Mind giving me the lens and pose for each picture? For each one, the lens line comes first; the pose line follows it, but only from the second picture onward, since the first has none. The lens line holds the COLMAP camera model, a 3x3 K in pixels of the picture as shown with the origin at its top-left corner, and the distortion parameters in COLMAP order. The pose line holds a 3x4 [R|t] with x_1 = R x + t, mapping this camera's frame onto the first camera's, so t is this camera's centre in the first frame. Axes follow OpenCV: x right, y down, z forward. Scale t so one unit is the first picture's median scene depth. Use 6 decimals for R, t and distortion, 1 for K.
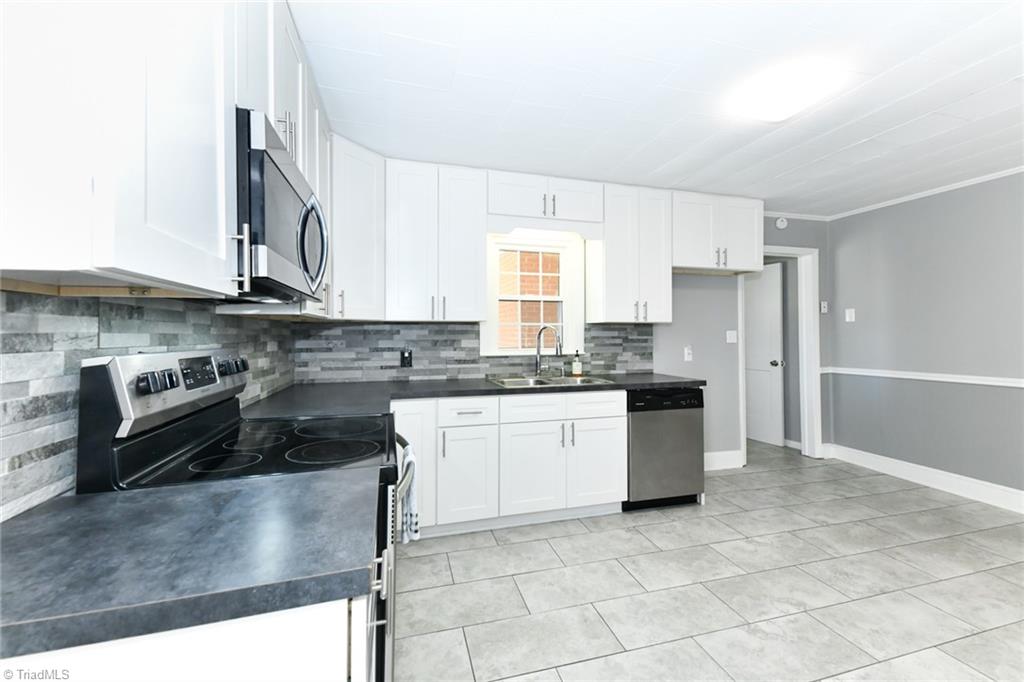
lens RADIAL K [[409.8, 0, 514.7], [0, 409.8, 332.2], [0, 0, 1]] dist [0.017189, -0.000074]
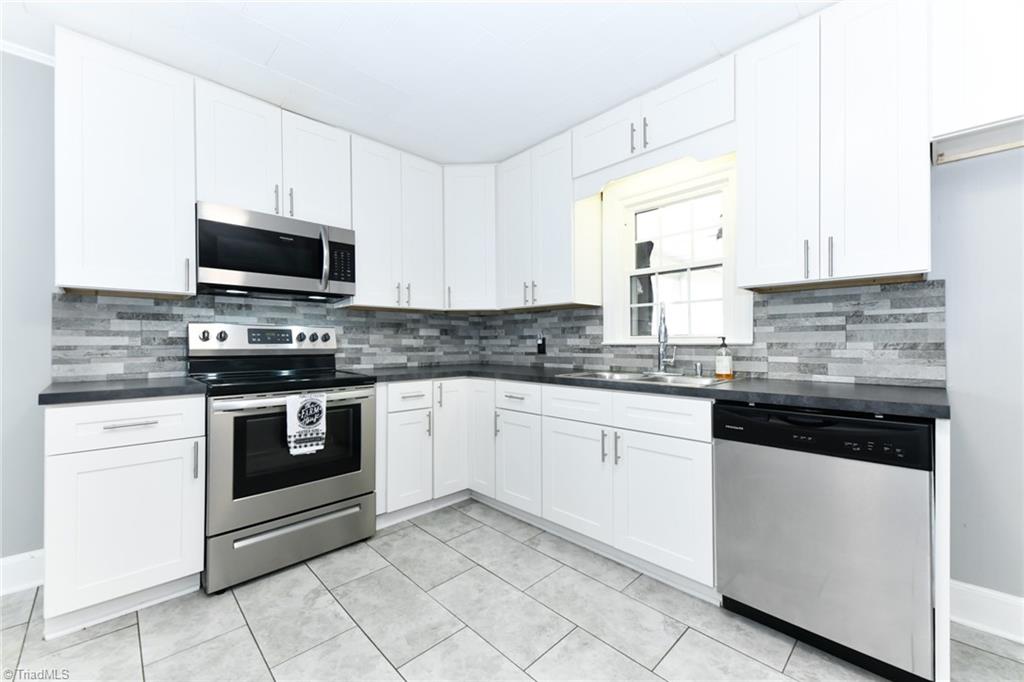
lens RADIAL K [[409.8, 0, 513.8], [0, 409.8, 346.1], [0, 0, 1]] dist [0.017189, -0.000074]
pose [[0.475609, 0.006644, -0.879632, 0.608293], [0.007572, 0.999904, 0.011646, 0.051867], [0.879624, -0.012200, 0.475513, 0.438959]]
